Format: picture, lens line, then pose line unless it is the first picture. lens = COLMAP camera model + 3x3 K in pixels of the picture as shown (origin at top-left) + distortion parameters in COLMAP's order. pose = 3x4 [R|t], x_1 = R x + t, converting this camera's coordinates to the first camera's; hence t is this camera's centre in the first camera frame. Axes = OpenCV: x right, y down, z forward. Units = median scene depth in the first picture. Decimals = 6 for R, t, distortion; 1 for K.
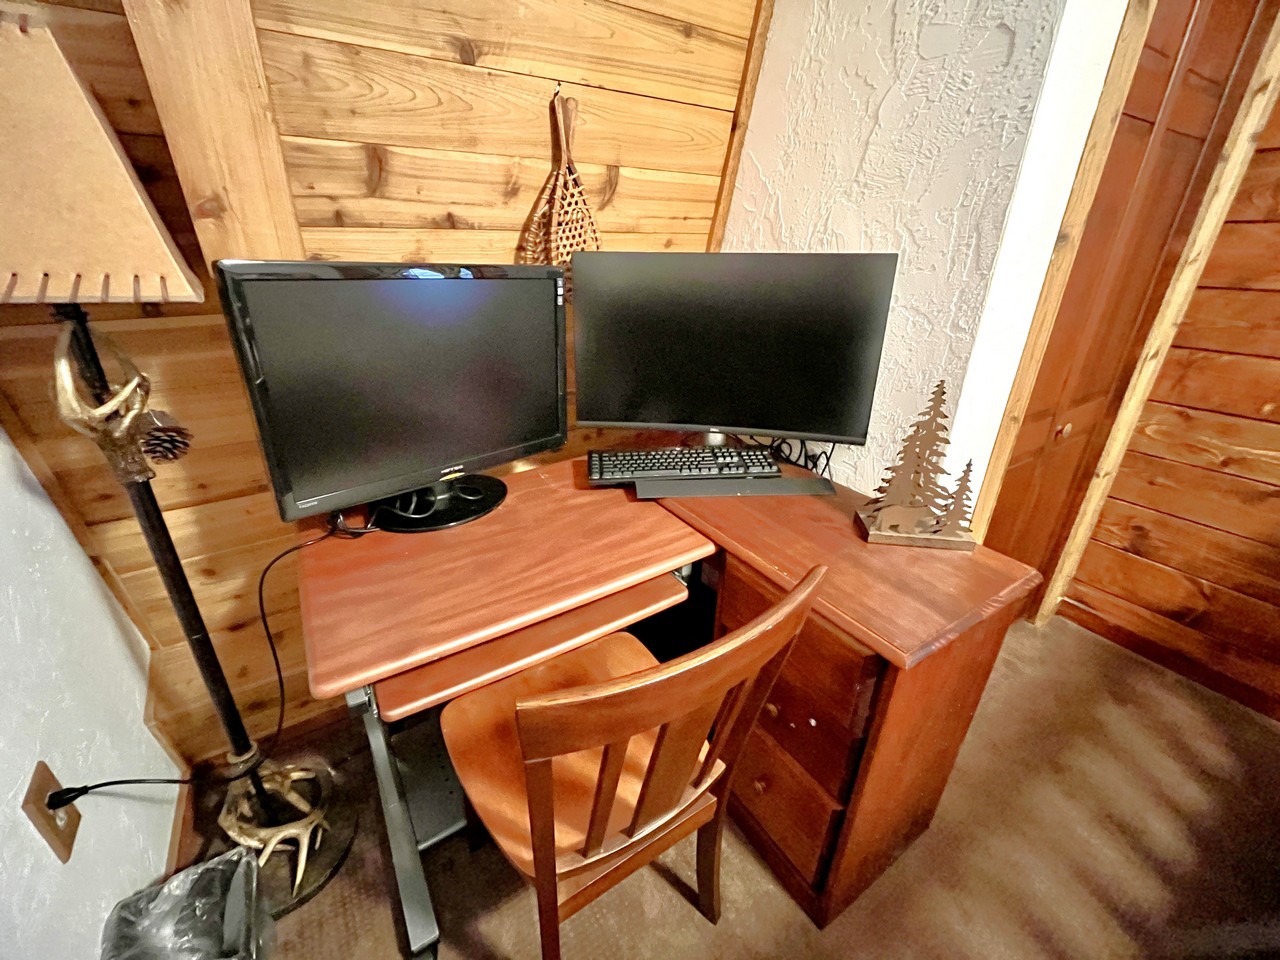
lens RADIAL K [[524.1, 0, 637.5], [0, 524.1, 479.4], [0, 0, 1]] dist [-0.000467, -0.000140]
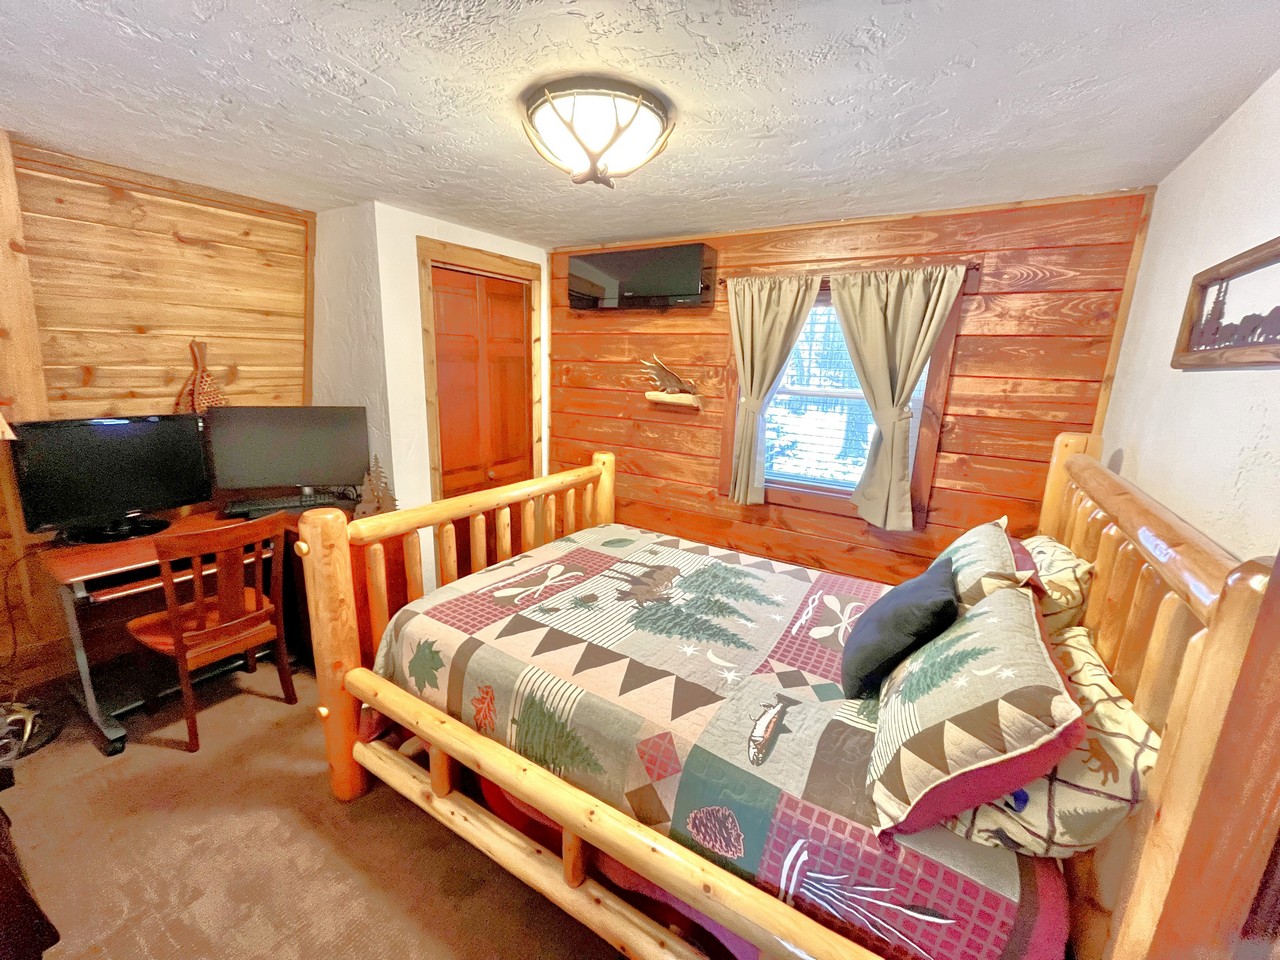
lens RADIAL K [[524.1, 0, 641.1], [0, 524.1, 478.1], [0, 0, 1]] dist [-0.000467, -0.000140]
pose [[0.901323, -0.076479, 0.426342, 0.548507], [0.154471, 0.976324, -0.151428, 0.456142], [-0.404667, 0.202343, 0.891797, -1.592214]]
